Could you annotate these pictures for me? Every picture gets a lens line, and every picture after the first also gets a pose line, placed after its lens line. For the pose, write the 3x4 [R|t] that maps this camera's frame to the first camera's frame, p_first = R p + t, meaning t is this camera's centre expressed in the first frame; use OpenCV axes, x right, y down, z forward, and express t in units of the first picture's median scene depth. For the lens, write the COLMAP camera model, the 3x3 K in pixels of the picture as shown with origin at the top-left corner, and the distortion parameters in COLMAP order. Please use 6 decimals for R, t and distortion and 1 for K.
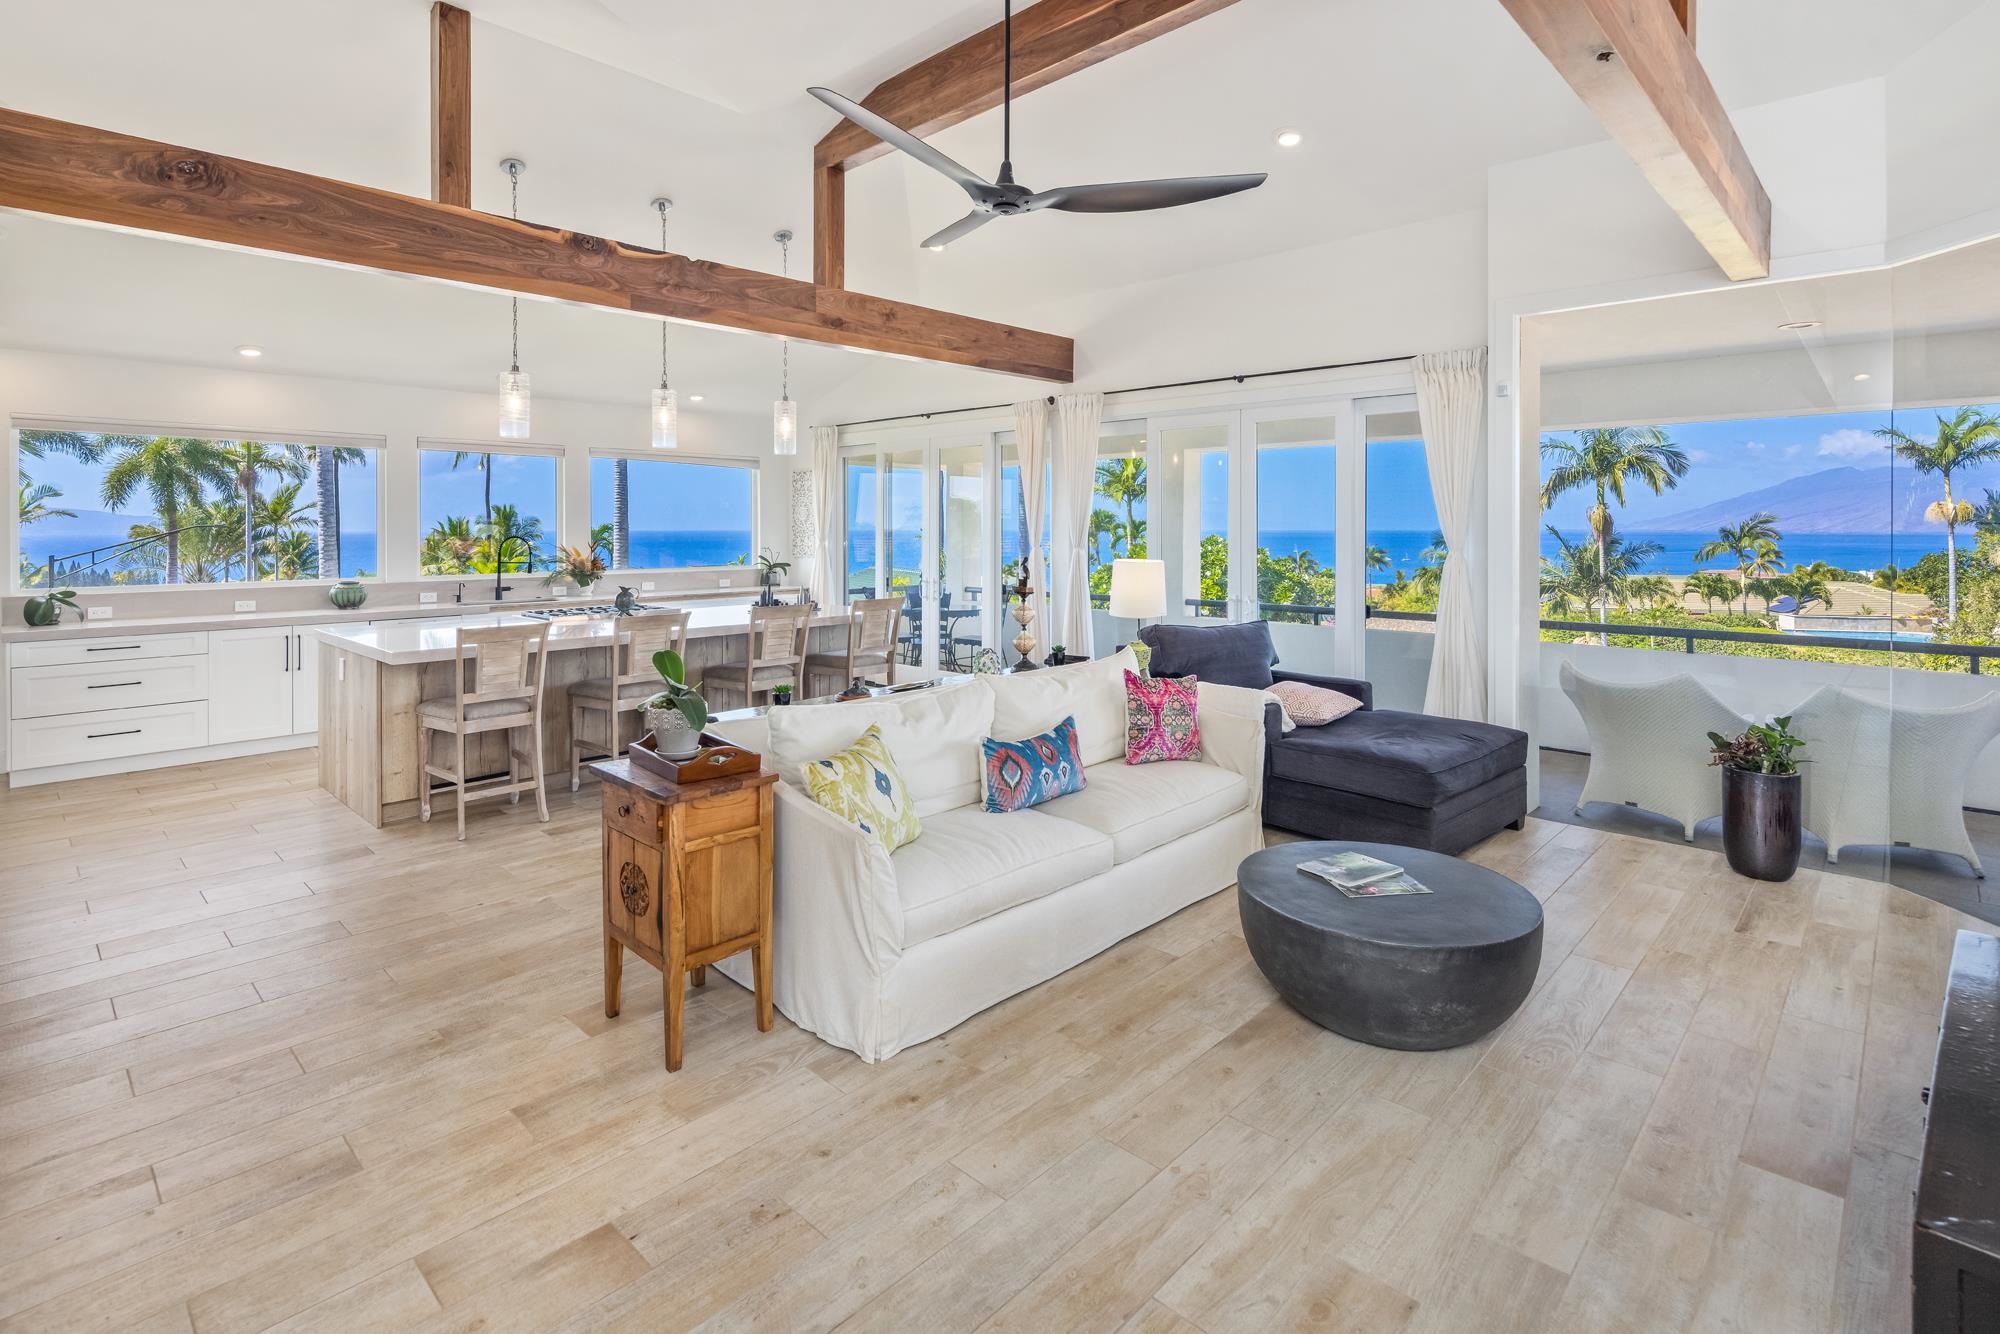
lens RADIAL K [[961.9, 0, 998.7], [0, 961.9, 524.7], [0, 0, 1]] dist [0.001460, -0.001966]
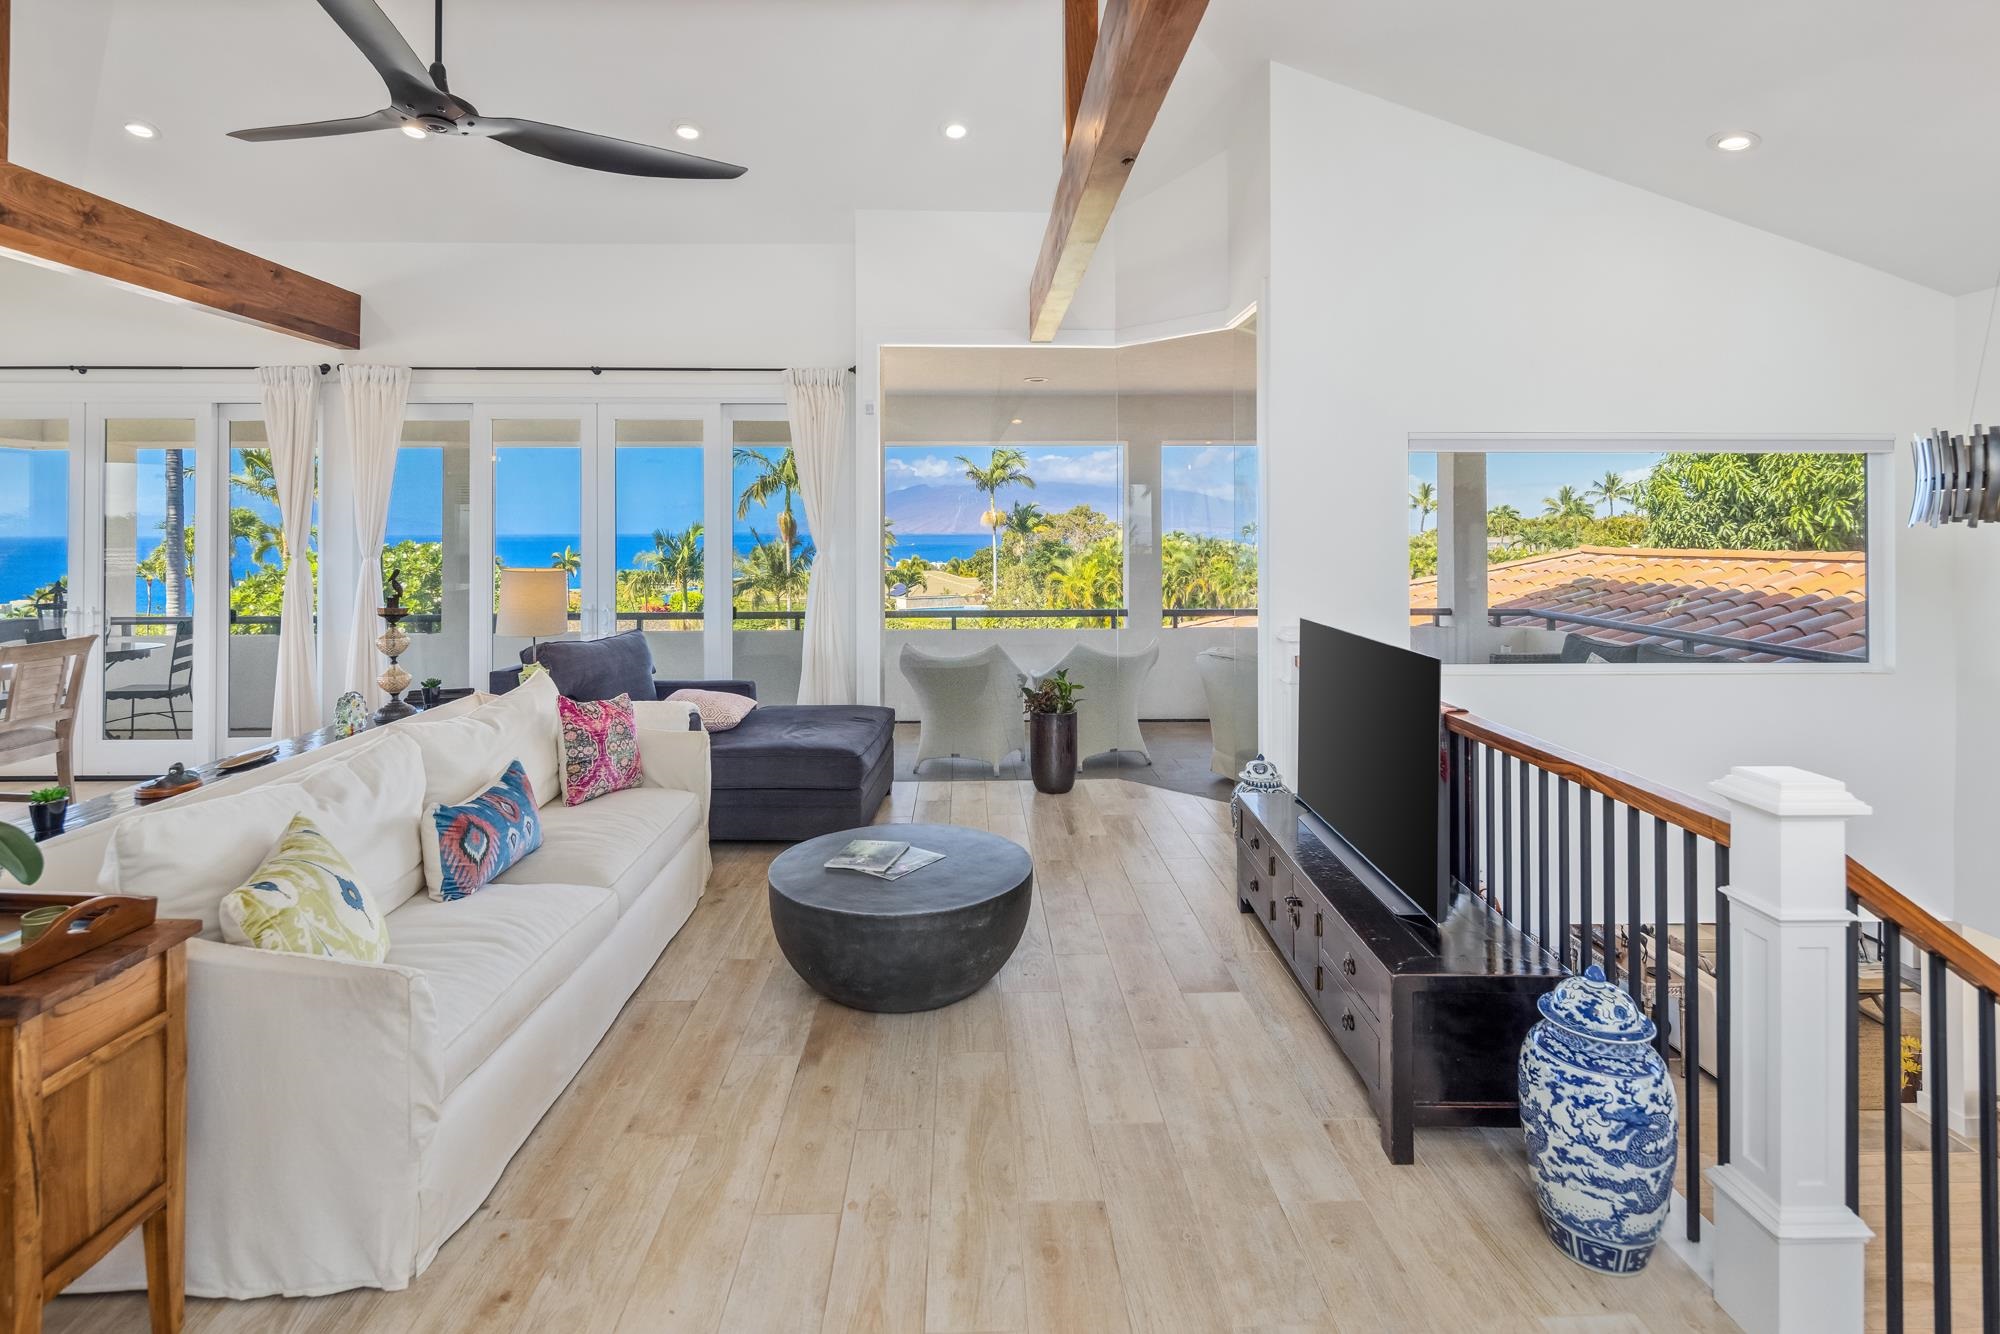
lens RADIAL K [[964.5, 0, 989.0], [0, 964.5, 518.4], [0, 0, 1]] dist [0.007018, -0.004842]
pose [[0.704143, 0.005613, 0.710036, -0.182843], [0.001768, 0.999952, -0.009659, 0.000552], [-0.710056, 0.008057, 0.704099, 0.102704]]
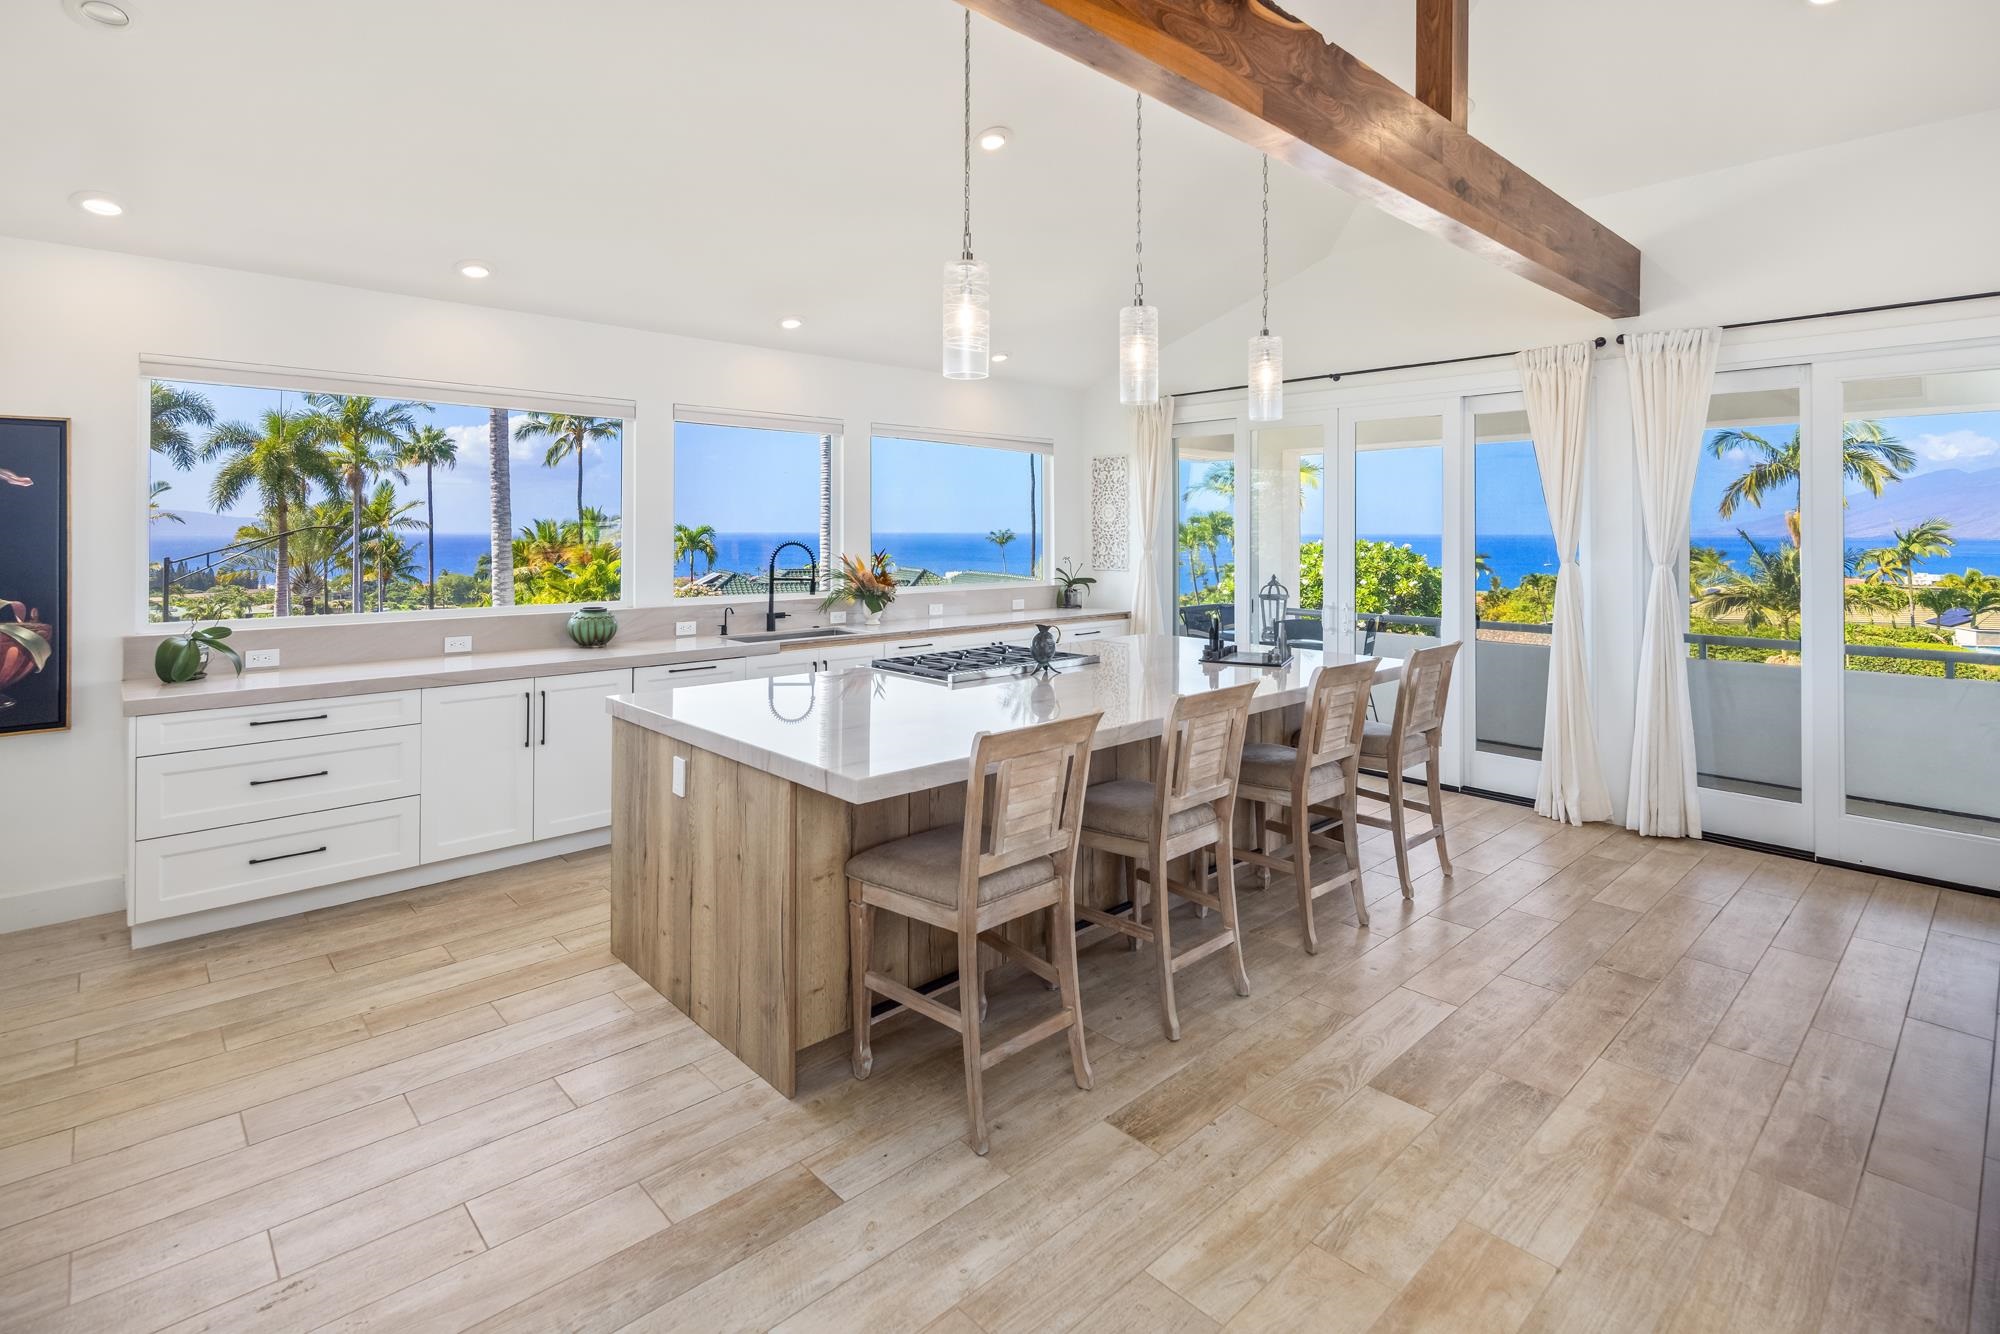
lens RADIAL K [[956.2, 0, 995.0], [0, 956.2, 515.6], [0, 0, 1]] dist [0.003038, 0.000518]
pose [[0.998056, 0.001774, -0.062304, -0.485421], [-0.002568, 0.999917, -0.012664, 0.000396], [0.062276, 0.012800, 0.997977, 0.462577]]
